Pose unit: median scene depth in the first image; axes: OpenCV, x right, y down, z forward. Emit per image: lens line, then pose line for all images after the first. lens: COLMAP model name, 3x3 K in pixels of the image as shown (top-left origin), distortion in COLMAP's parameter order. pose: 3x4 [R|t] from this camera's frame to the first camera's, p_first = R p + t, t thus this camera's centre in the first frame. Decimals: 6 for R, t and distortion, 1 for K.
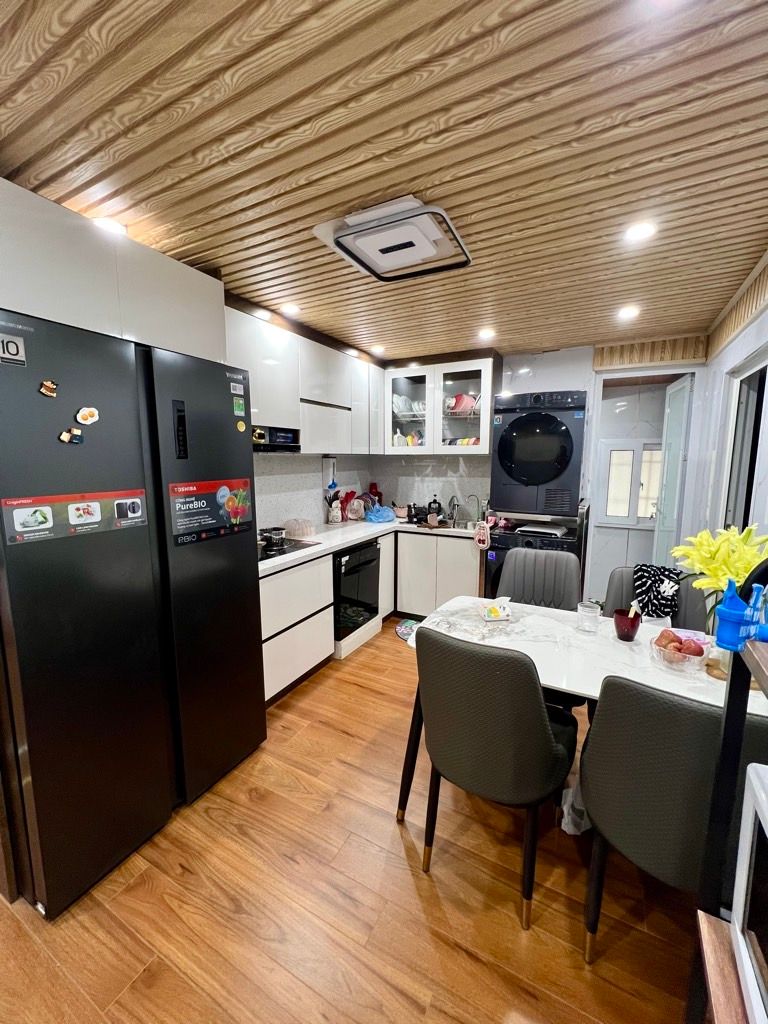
lens RADIAL K [[409.1, 0, 386.1], [0, 409.1, 512.7], [0, 0, 1]] dist [0.001230, -0.000344]
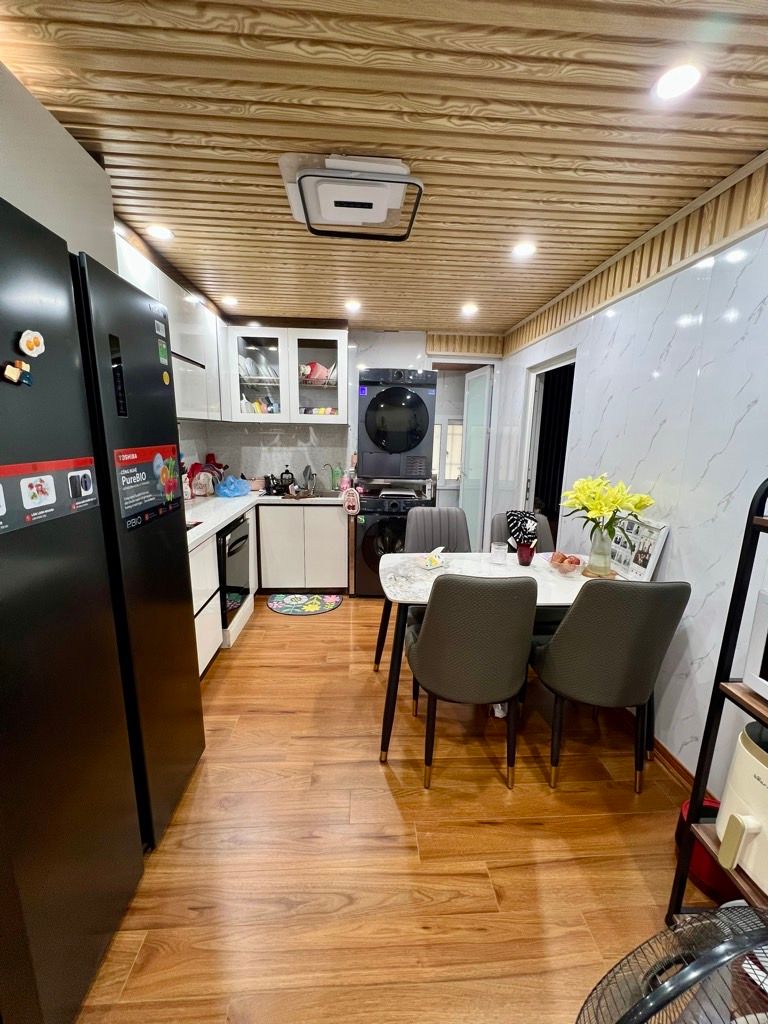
lens RADIAL K [[409.1, 0, 384.7], [0, 409.1, 512.5], [0, 0, 1]] dist [0.001230, -0.000344]
pose [[0.850798, -0.084520, 0.518652, -0.436884], [0.050816, 0.995588, 0.078884, 0.007780], [-0.523030, -0.040758, 0.851339, 0.093955]]
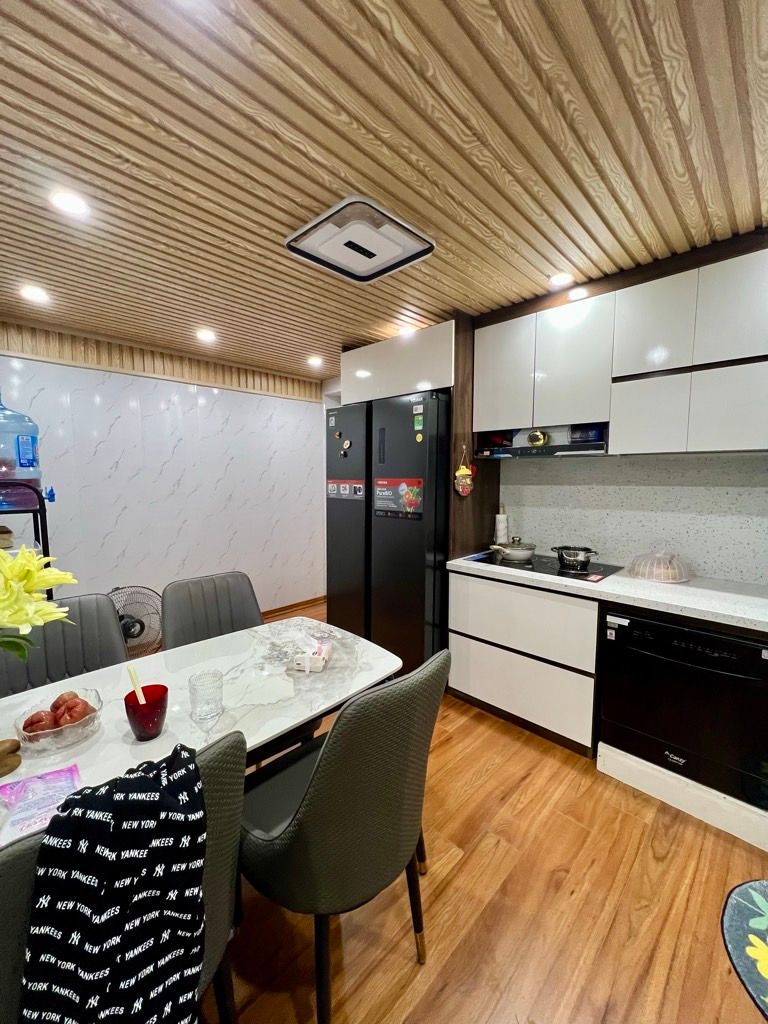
lens RADIAL K [[409.1, 0, 382.7], [0, 409.1, 511.5], [0, 0, 1]] dist [0.001230, -0.000344]
pose [[-0.285597, 0.090113, -0.954104, 0.939559], [-0.127637, 0.983124, 0.131060, -0.139974], [0.949812, 0.159210, -0.269275, 1.301172]]
